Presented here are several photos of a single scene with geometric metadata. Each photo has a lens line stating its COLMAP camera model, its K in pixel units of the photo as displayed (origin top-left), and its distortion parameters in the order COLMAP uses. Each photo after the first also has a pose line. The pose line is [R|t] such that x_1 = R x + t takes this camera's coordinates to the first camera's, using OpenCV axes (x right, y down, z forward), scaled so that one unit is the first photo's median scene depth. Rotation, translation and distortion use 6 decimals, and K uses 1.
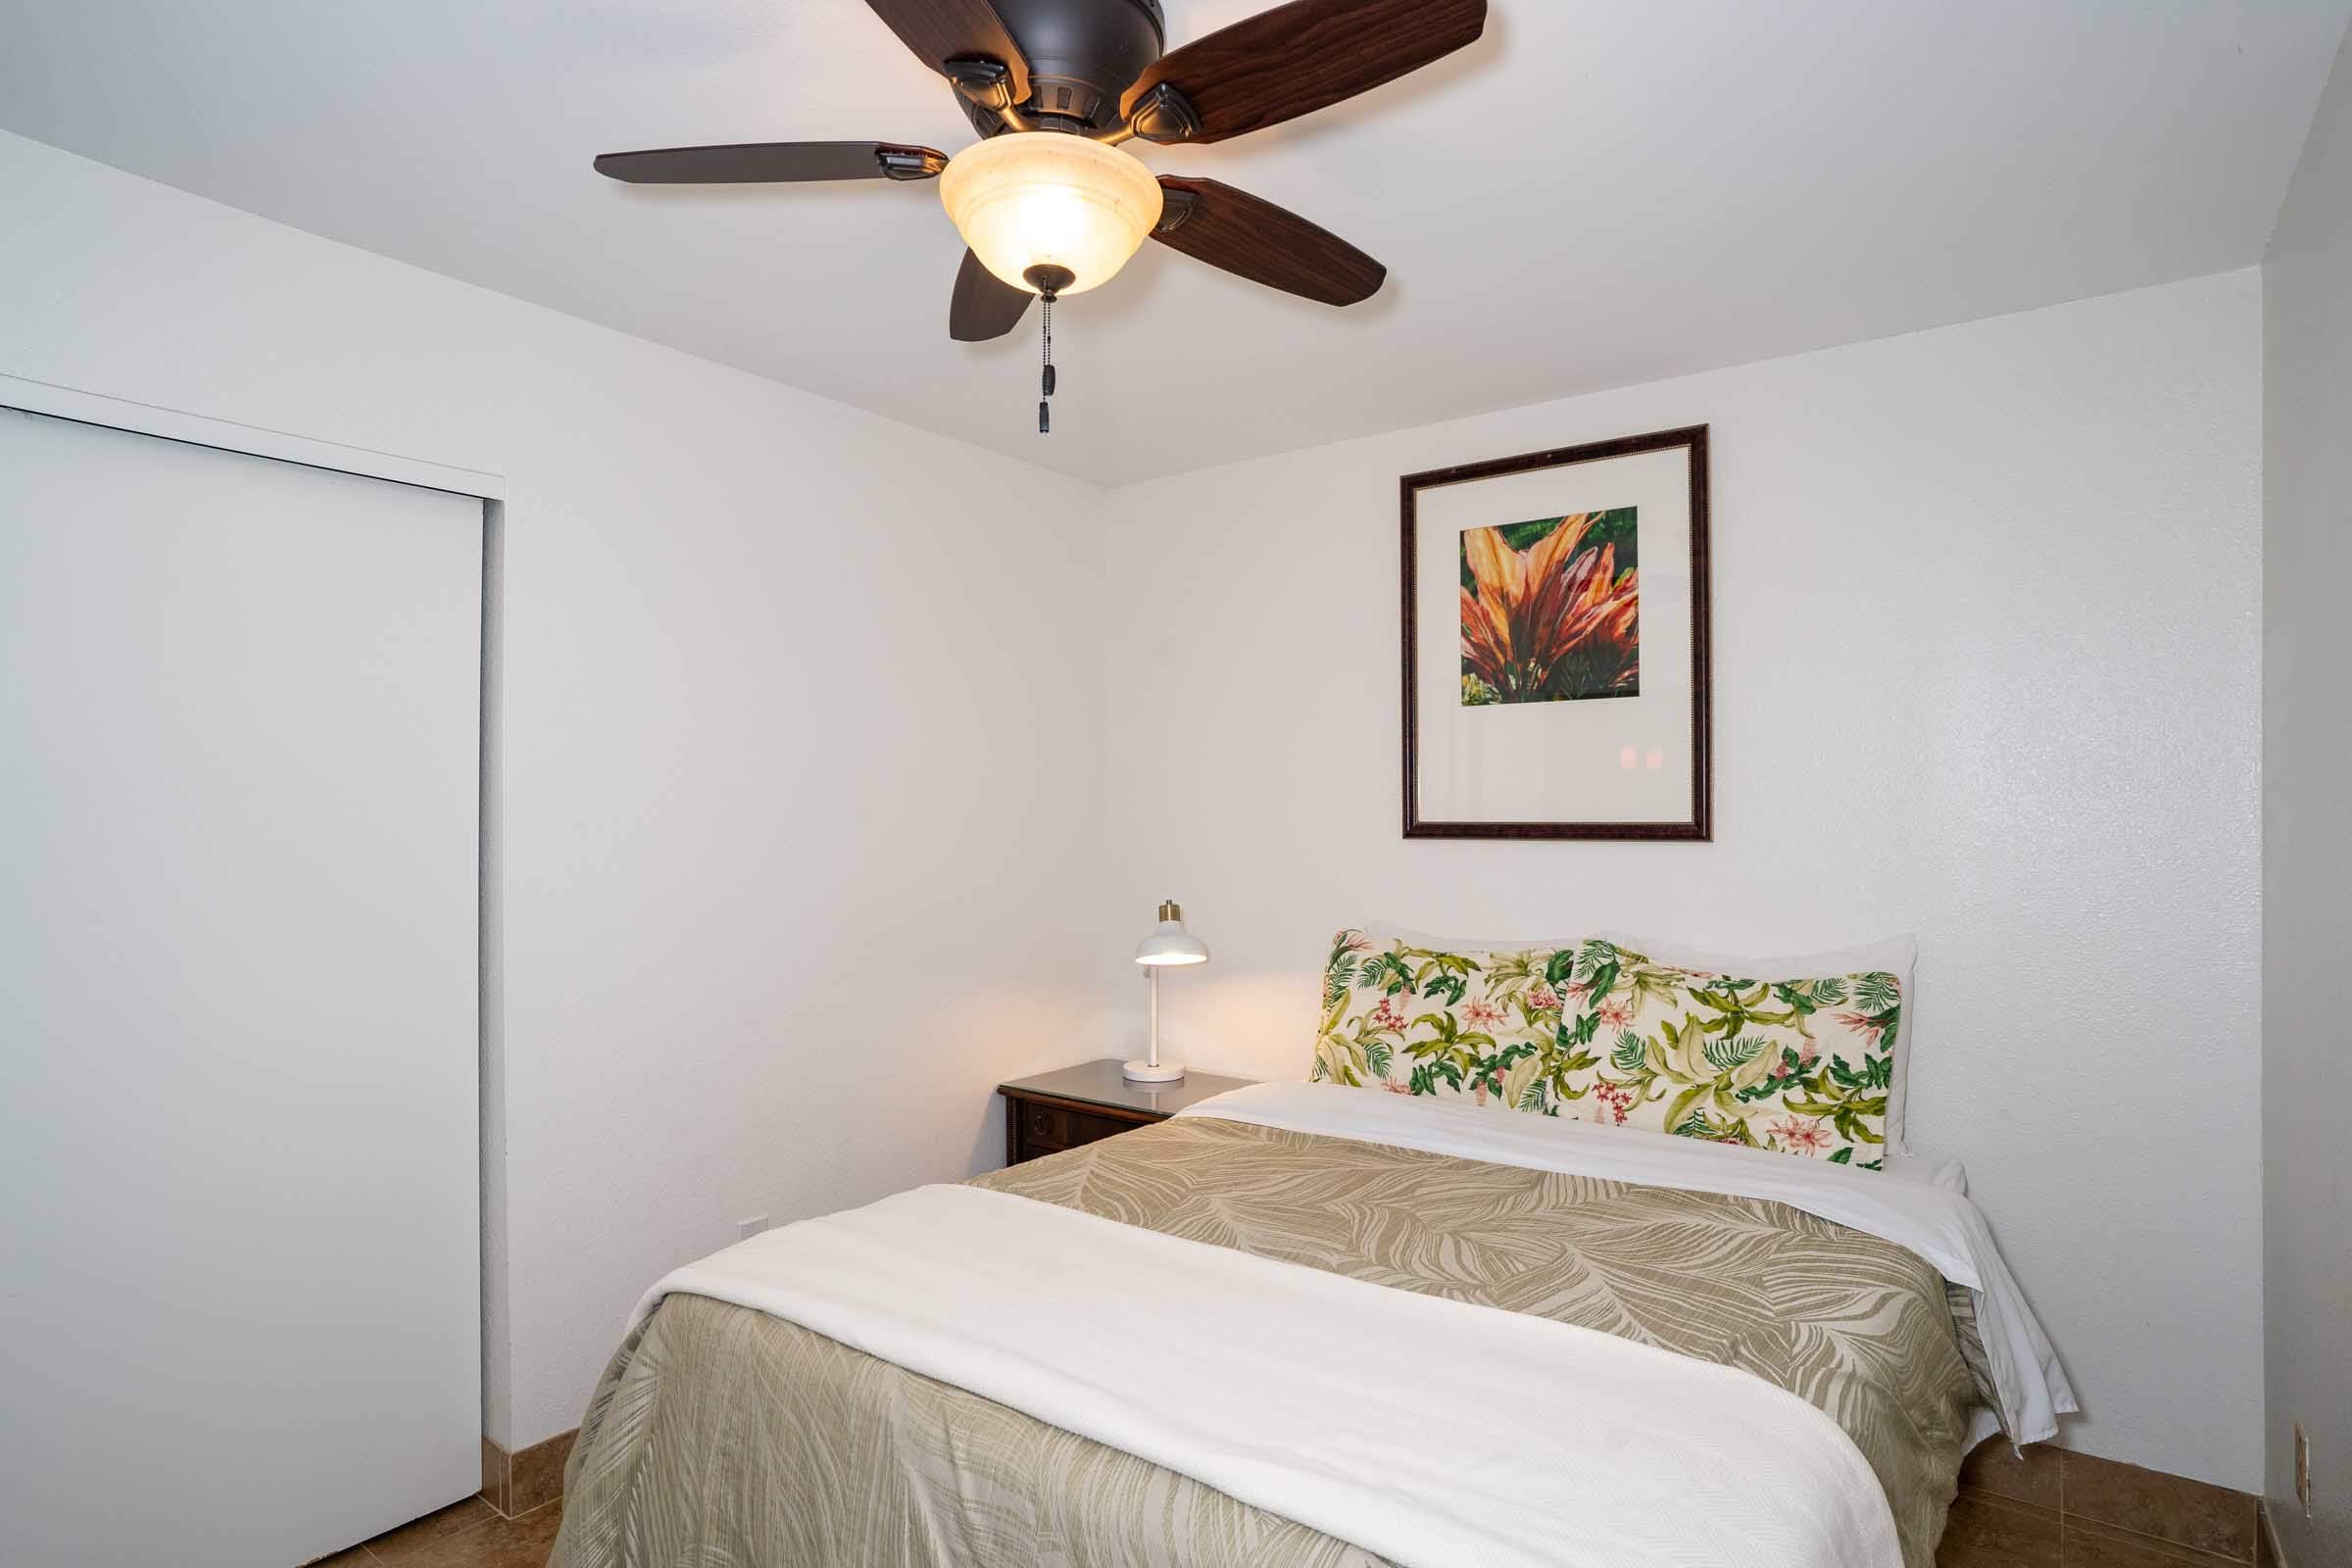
lens RADIAL K [[1262.8, 0, 1214.6], [0, 1262.8, 786.8], [0, 0, 1]] dist [-0.066902, 0.025868]
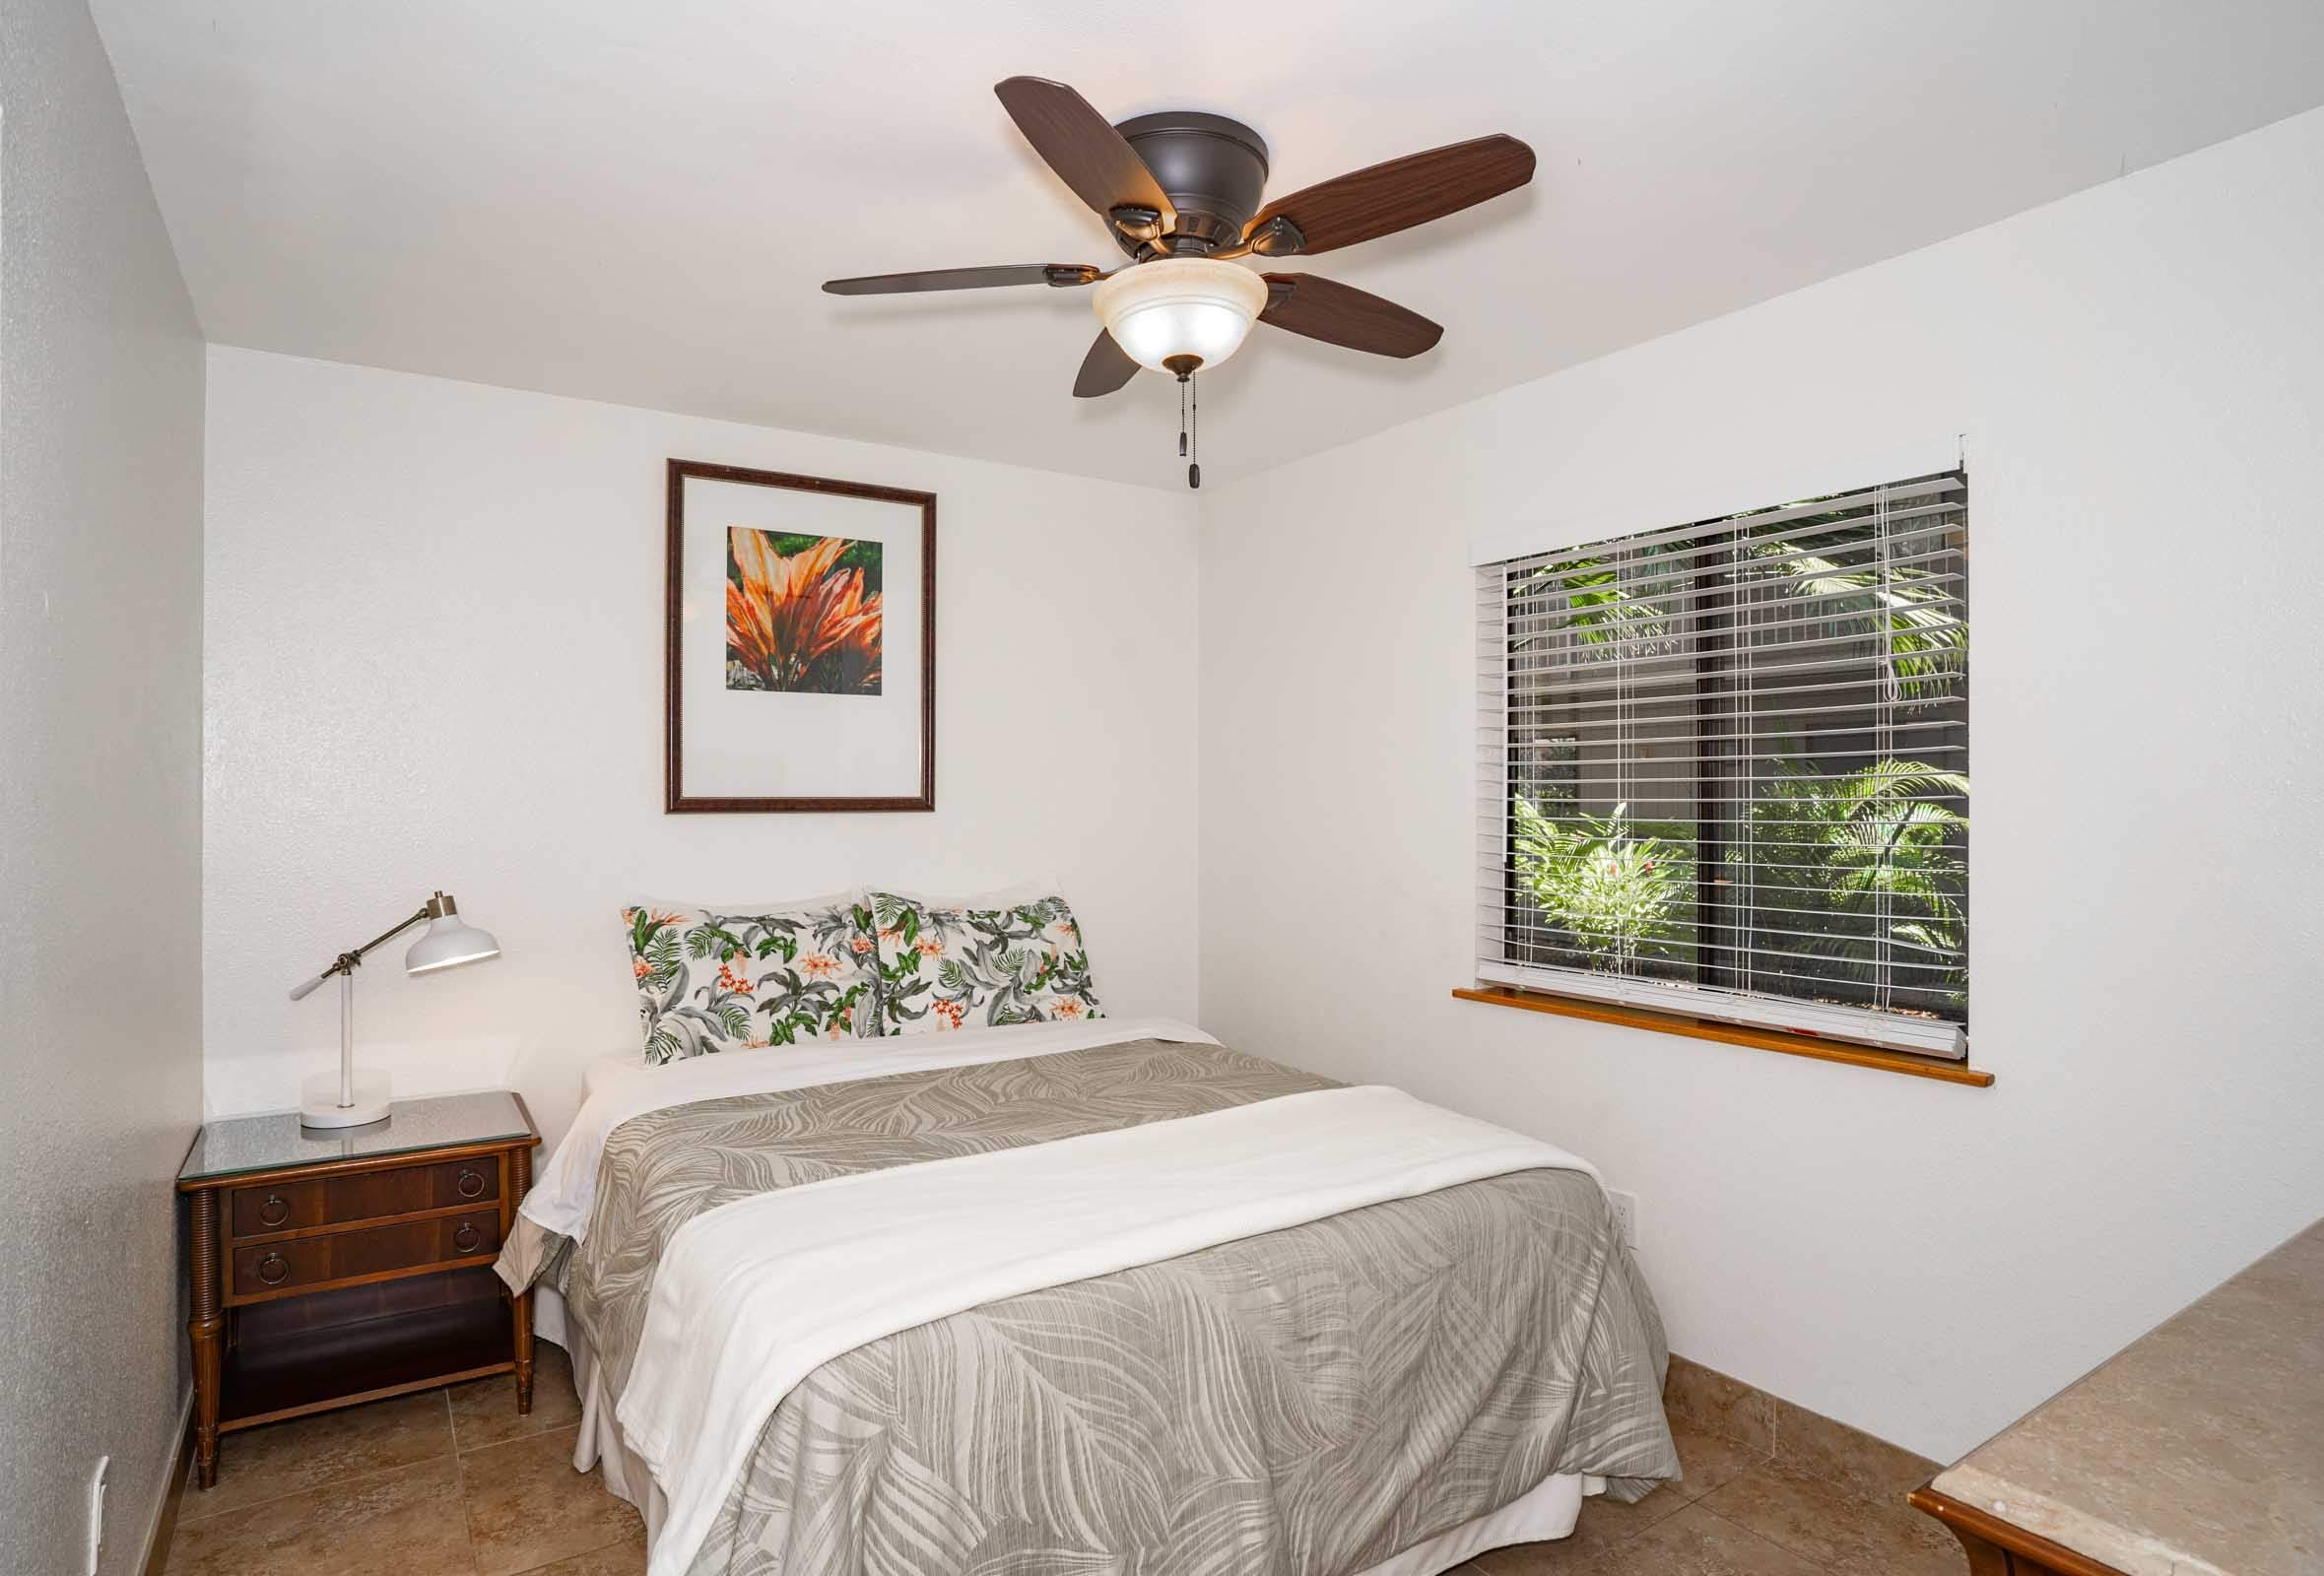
lens RADIAL K [[1235.0, 0, 1161.7], [0, 1235.0, 739.5], [0, 0, 1]] dist [-0.029757, -0.000177]
pose [[0.369736, 0.036221, 0.928430, -0.716060], [-0.024457, 0.999273, -0.029246, 0.000504], [-0.928815, -0.011894, 0.370354, 0.294263]]
